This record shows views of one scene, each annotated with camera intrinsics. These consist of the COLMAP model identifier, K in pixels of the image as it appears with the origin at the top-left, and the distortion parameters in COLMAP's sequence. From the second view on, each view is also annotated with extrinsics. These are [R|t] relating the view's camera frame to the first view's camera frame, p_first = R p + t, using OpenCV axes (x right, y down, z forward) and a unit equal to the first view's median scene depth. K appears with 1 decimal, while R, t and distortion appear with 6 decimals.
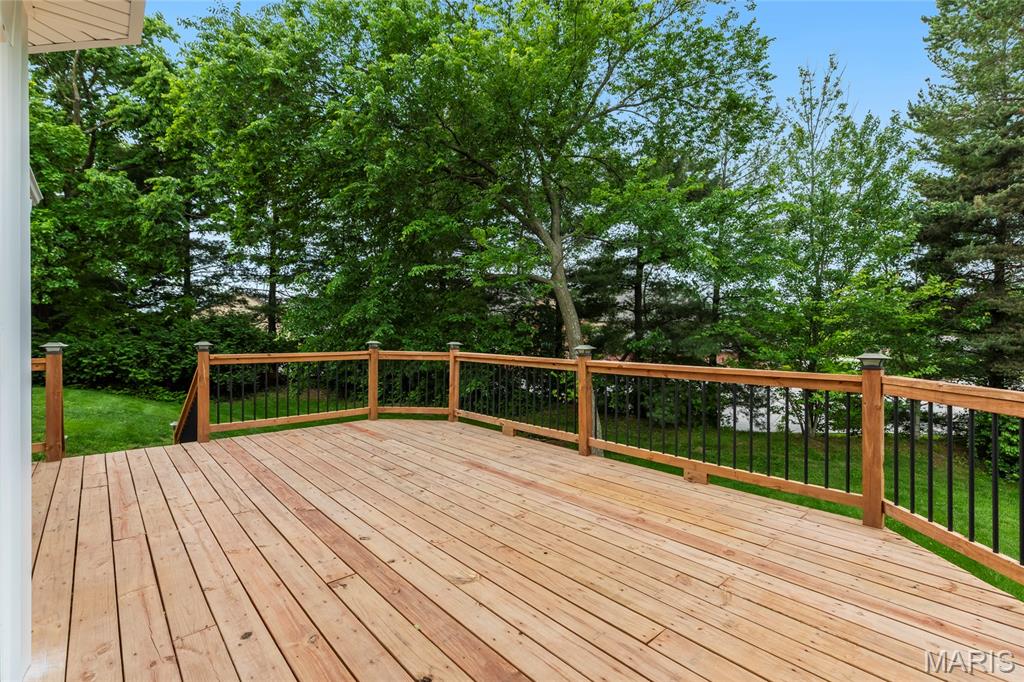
lens RADIAL K [[474.2, 0, 512.0], [0, 474.2, 341.0], [0, 0, 1]] dist [-0.000513, -0.000222]
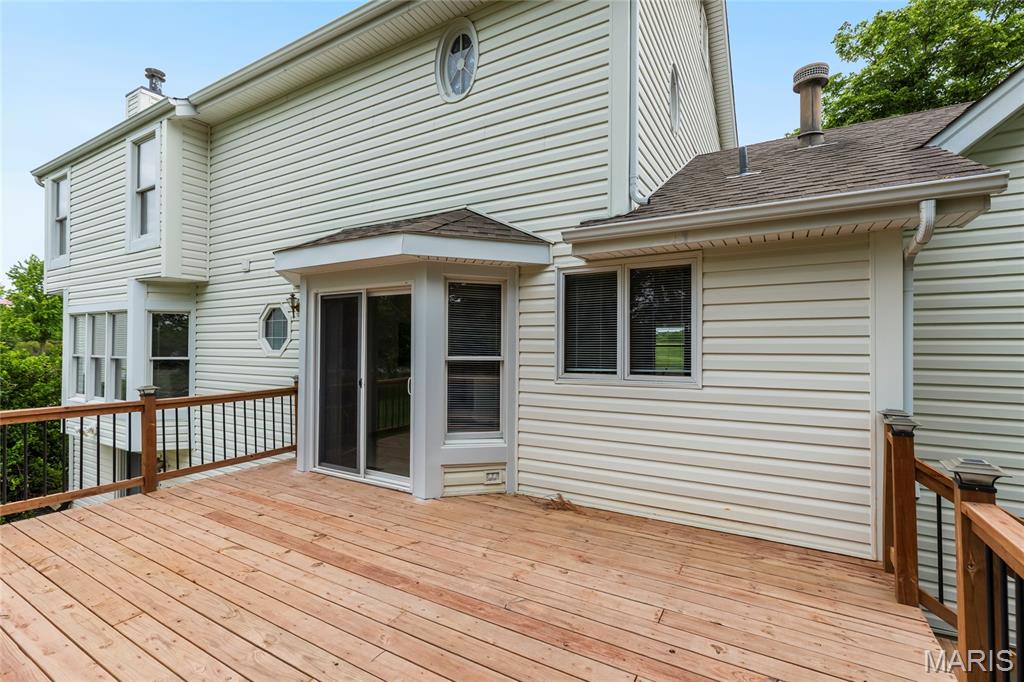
lens RADIAL K [[474.2, 0, 512.0], [0, 474.2, 341.0], [0, 0, 1]] dist [-0.000513, -0.000222]
pose [[-0.954292, -0.010518, -0.298691, -0.412639], [-0.010664, 0.999942, -0.001142, -0.138975], [0.298686, 0.002095, -0.954349, 2.258782]]
